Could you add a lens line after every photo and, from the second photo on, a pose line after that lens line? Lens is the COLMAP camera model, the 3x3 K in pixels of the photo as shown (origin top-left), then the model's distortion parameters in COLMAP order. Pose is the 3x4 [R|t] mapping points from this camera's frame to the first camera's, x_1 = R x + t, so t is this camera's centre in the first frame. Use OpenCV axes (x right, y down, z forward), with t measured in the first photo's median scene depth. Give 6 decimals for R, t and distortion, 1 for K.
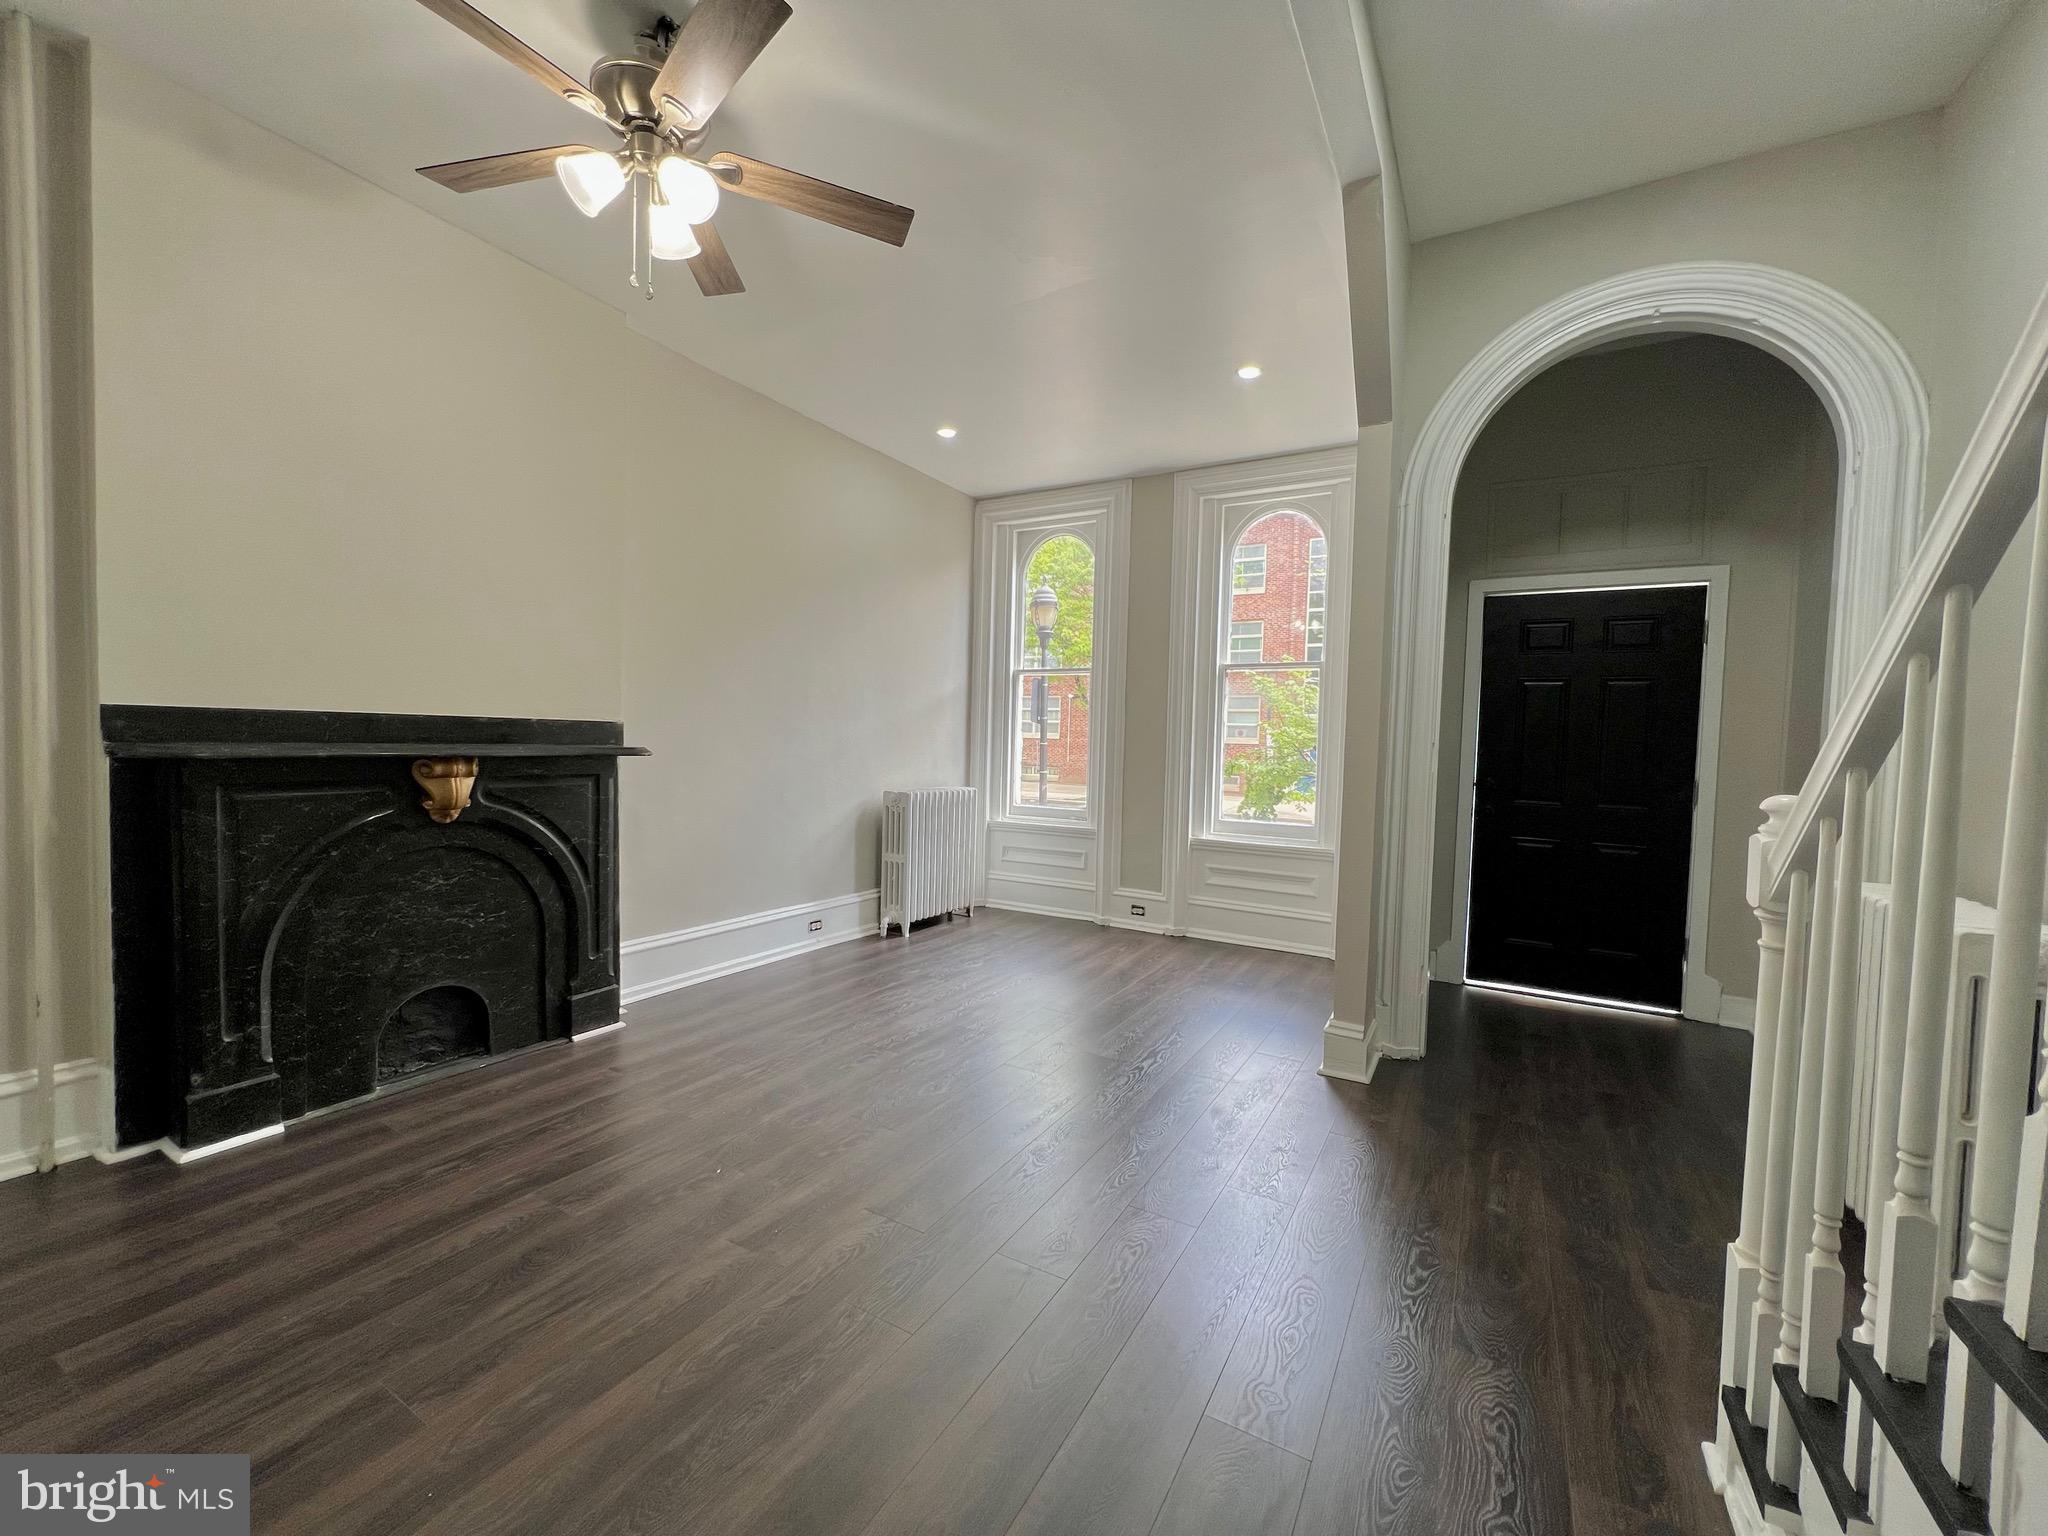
lens RADIAL K [[818.7, 0, 1034.0], [0, 818.7, 768.5], [0, 0, 1]] dist [-0.000651, 0.000108]
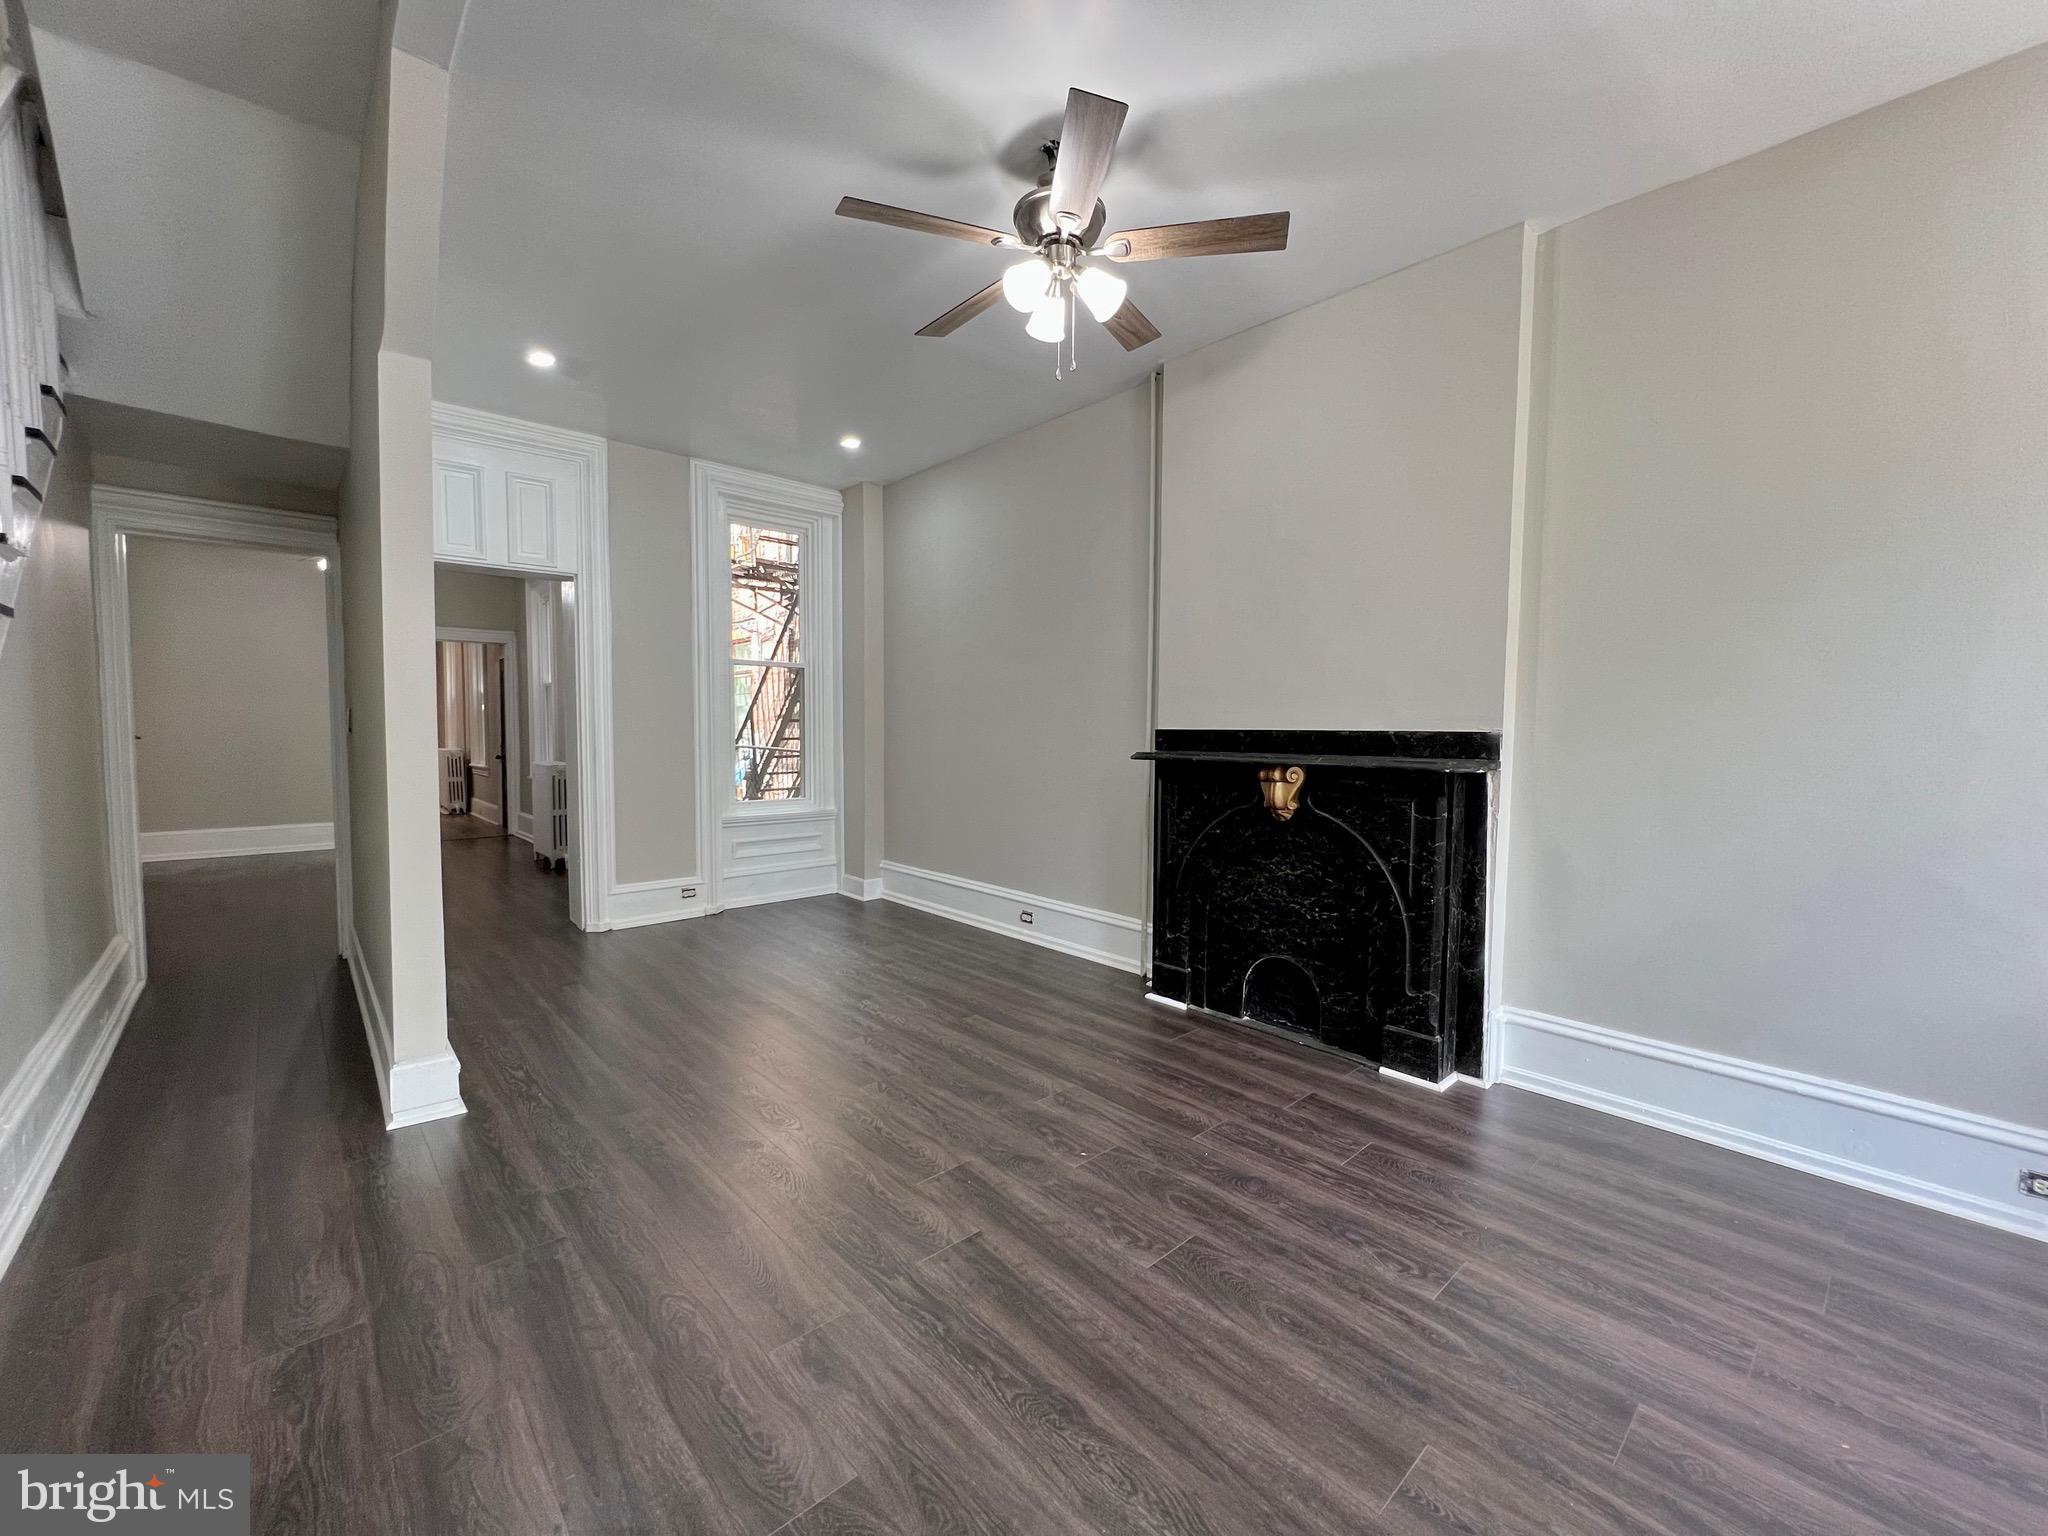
lens RADIAL K [[818.7, 0, 1025.4], [0, 818.7, 773.5], [0, 0, 1]] dist [-0.000651, 0.000108]
pose [[-0.304969, 0.020087, -0.952151, 0.536162], [-0.052029, 0.997933, 0.037718, -0.028420], [0.950940, 0.061043, -0.303293, 1.032675]]
